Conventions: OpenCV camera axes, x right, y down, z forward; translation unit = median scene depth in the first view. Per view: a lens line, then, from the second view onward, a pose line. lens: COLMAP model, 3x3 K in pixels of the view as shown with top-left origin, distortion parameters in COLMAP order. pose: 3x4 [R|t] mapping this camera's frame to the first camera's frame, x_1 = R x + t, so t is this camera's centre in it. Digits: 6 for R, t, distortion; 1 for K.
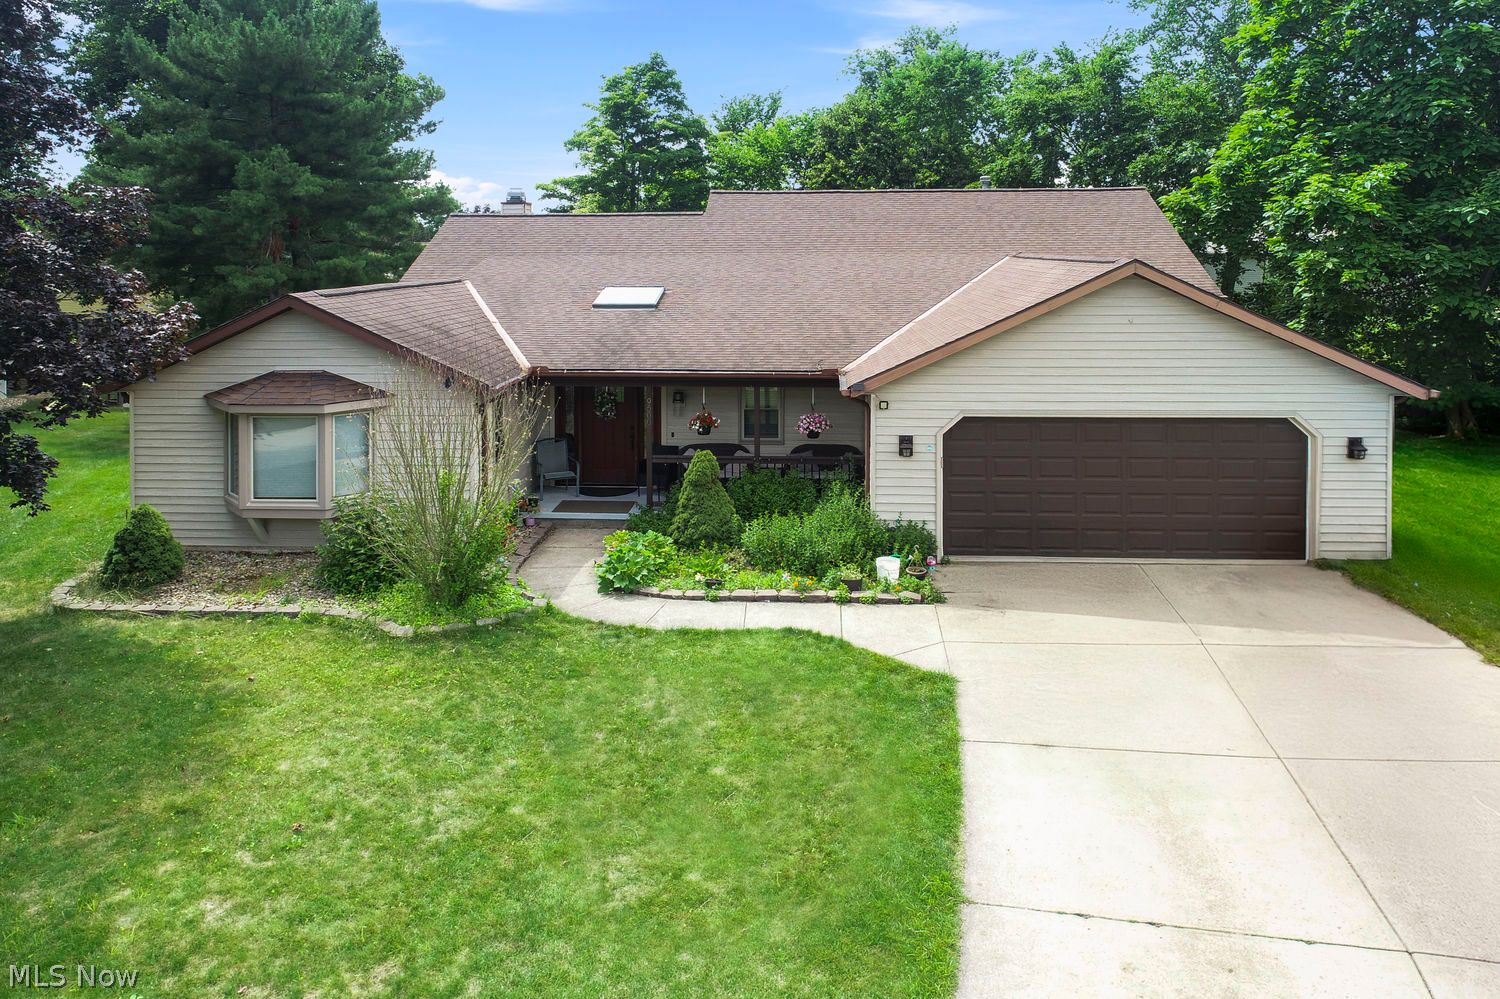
lens RADIAL K [[1017.1, 0, 741.6], [0, 1017.1, 434.7], [0, 0, 1]] dist [0.001918, 0.001499]
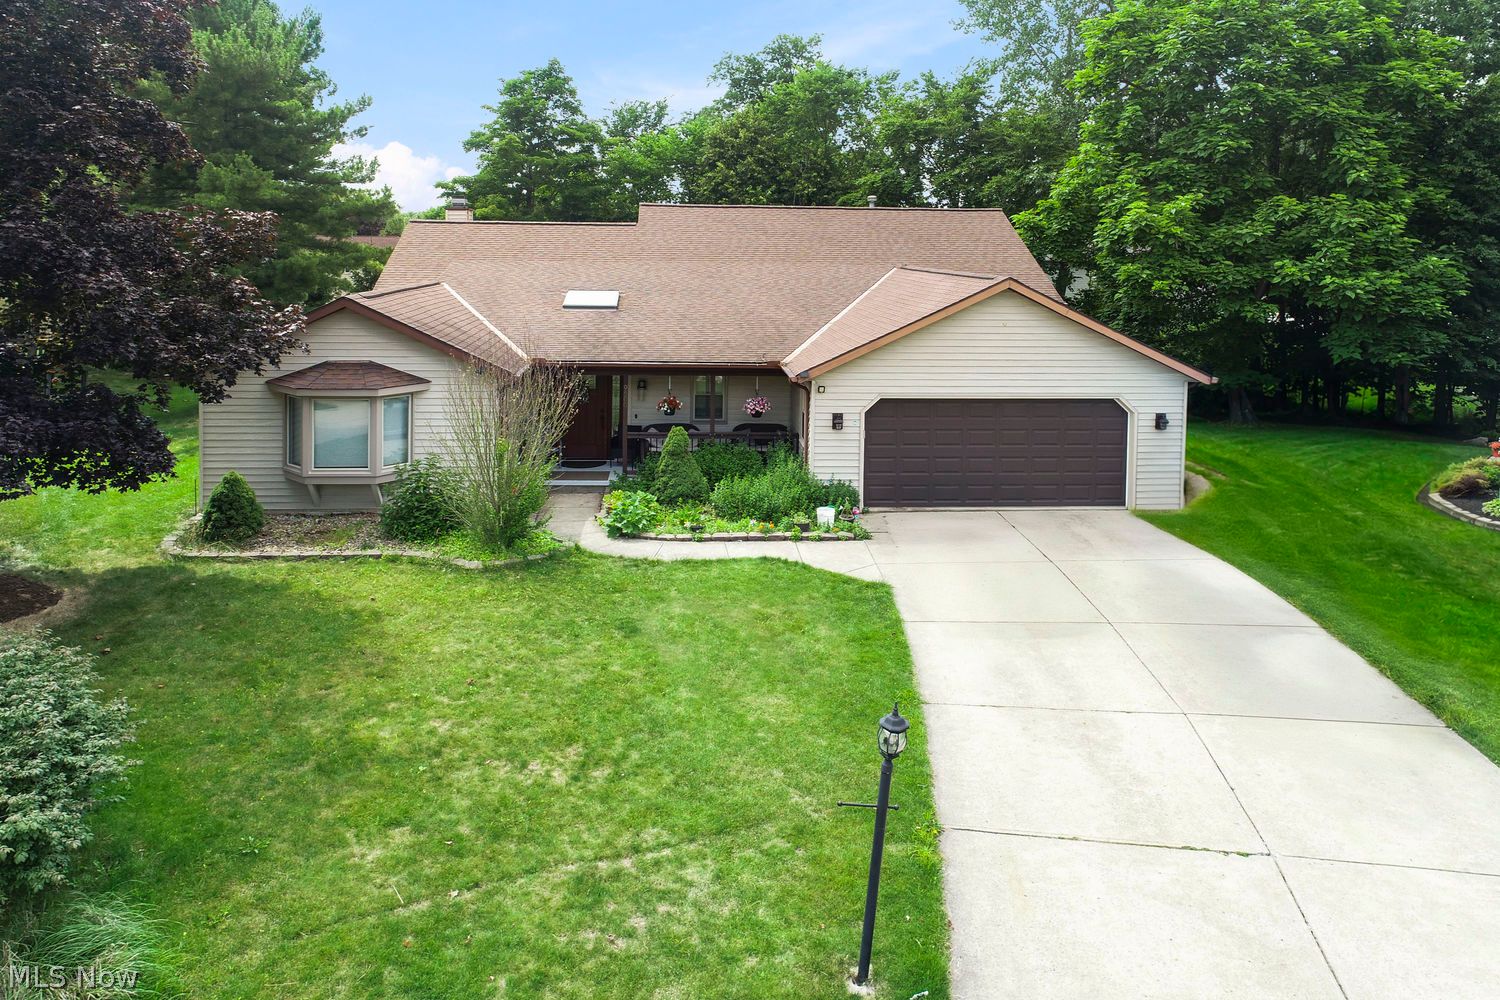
lens RADIAL K [[1017.1, 0, 749.1], [0, 1017.1, 502.5], [0, 0, 1]] dist [0.001918, 0.001499]
pose [[0.987305, -0.020051, 0.157563, -0.139709], [0.008923, 0.997435, 0.071017, 0.019456], [-0.158583, -0.068709, 0.984952, -0.231863]]
